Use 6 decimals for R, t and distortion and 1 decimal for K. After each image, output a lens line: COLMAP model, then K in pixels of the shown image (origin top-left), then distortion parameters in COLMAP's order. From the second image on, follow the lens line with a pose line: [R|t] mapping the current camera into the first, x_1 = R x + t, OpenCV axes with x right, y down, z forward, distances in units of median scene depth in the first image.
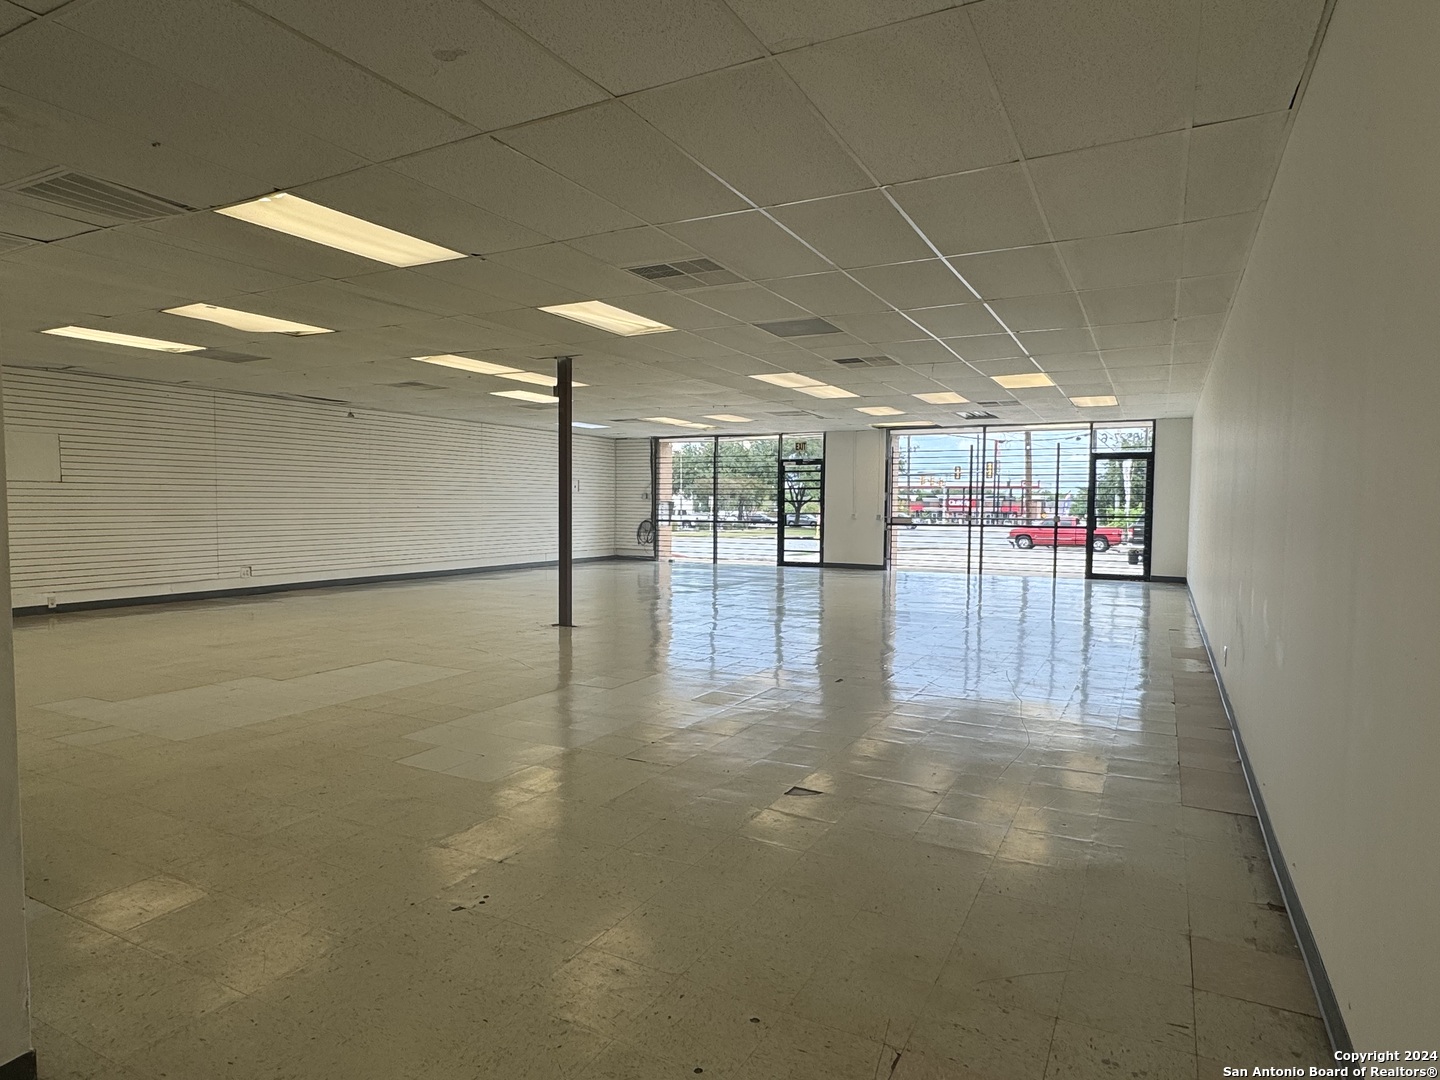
lens RADIAL K [[828.9, 0, 720.0], [0, 828.9, 540.0], [0, 0, 1]] dist [0.000230, -0.000041]
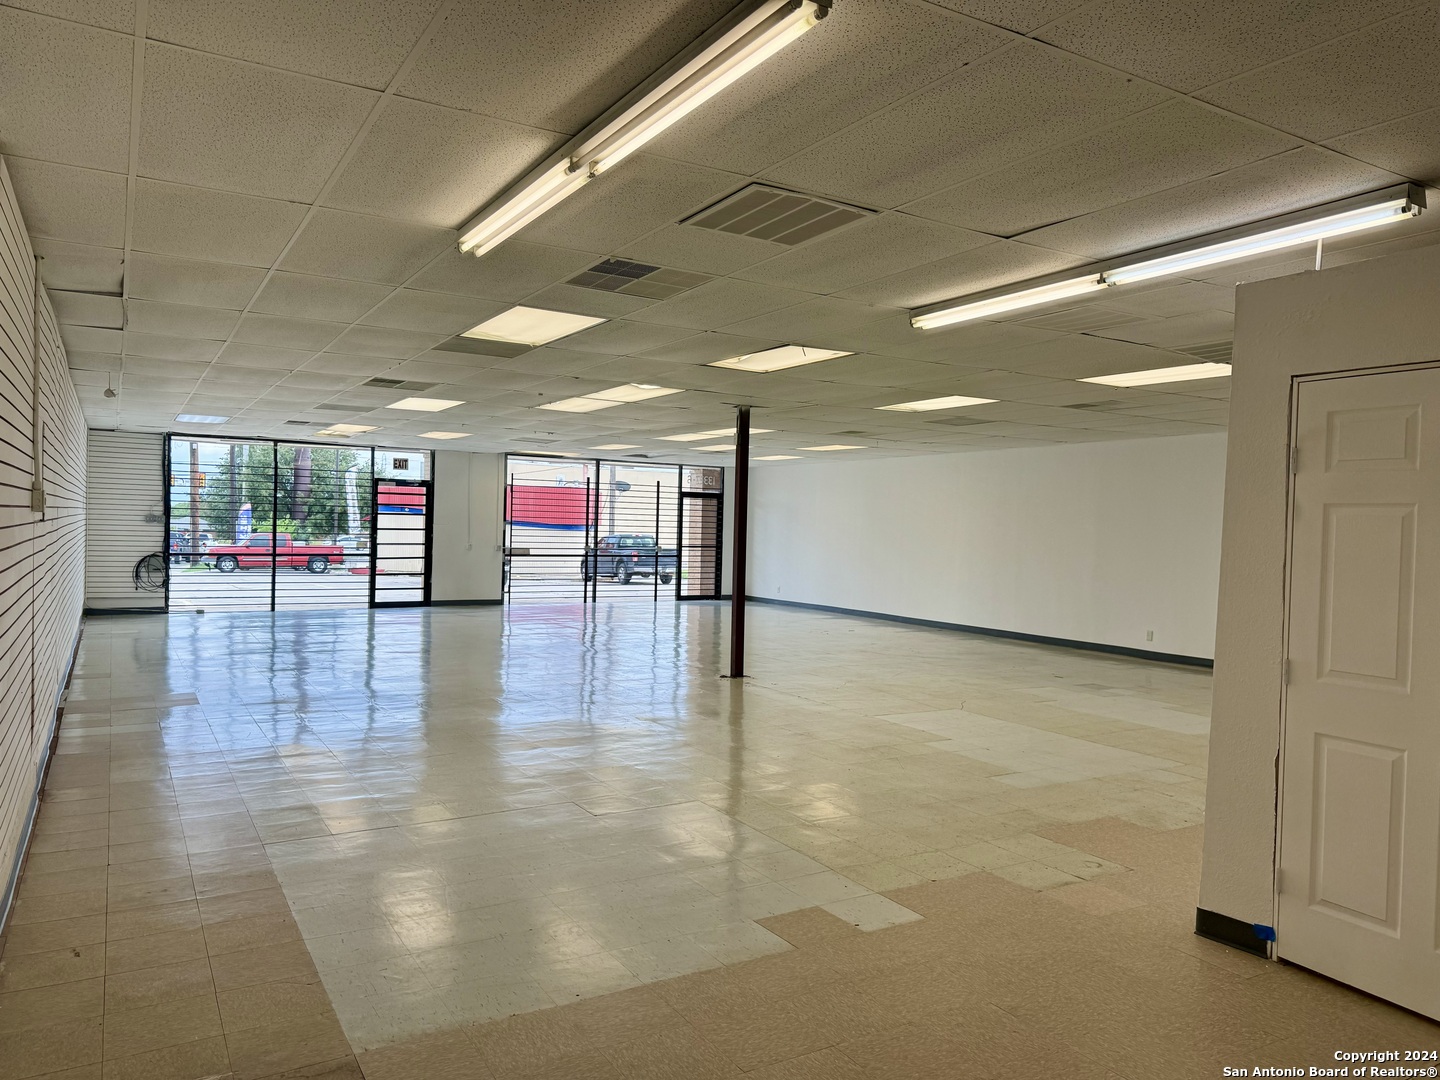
lens RADIAL K [[991.9, 0, 720.0], [0, 991.9, 540.0], [0, 0, 1]] dist [0.003985, -0.000655]
pose [[0.514286, -0.006916, 0.857591, -0.608311], [0.017303, 0.999848, -0.002313, -0.028366], [-0.857444, 0.016028, 0.514327, 0.206890]]
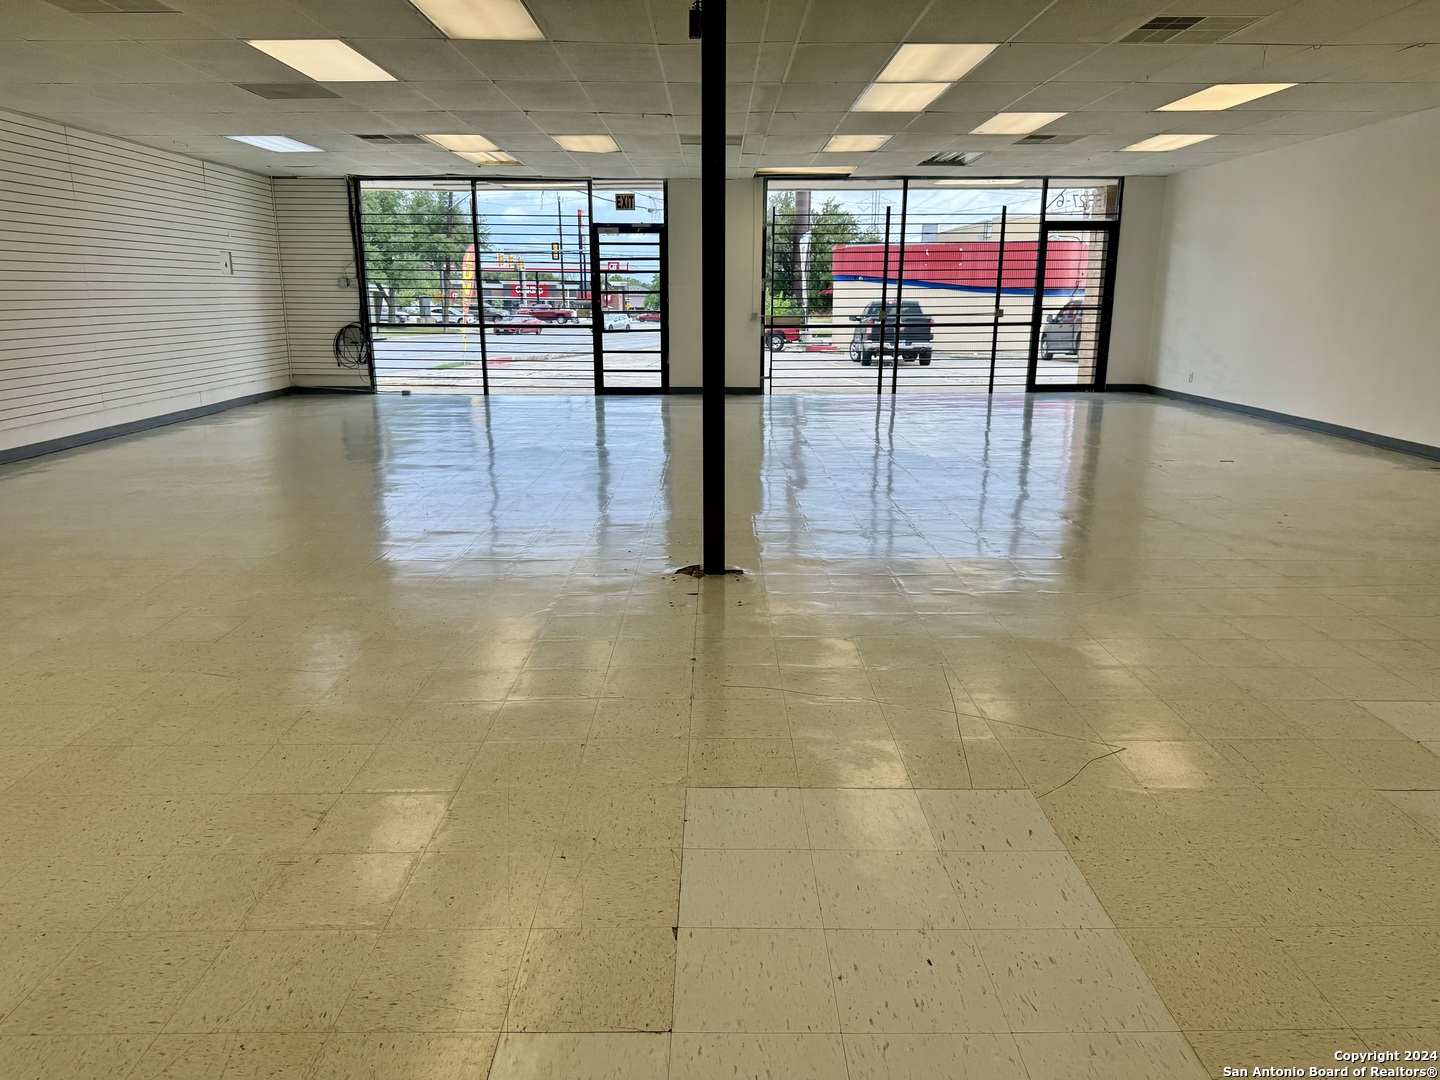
lens RADIAL K [[992.5, 0, 709.9], [0, 992.5, 536.3], [0, 0, 1]] dist [0.187483, -0.390845]
pose [[0.888086, -0.114907, 0.445083, -0.222646], [0.026417, 0.979410, 0.200144, -0.015369], [-0.458917, -0.165987, 0.872836, 0.253394]]
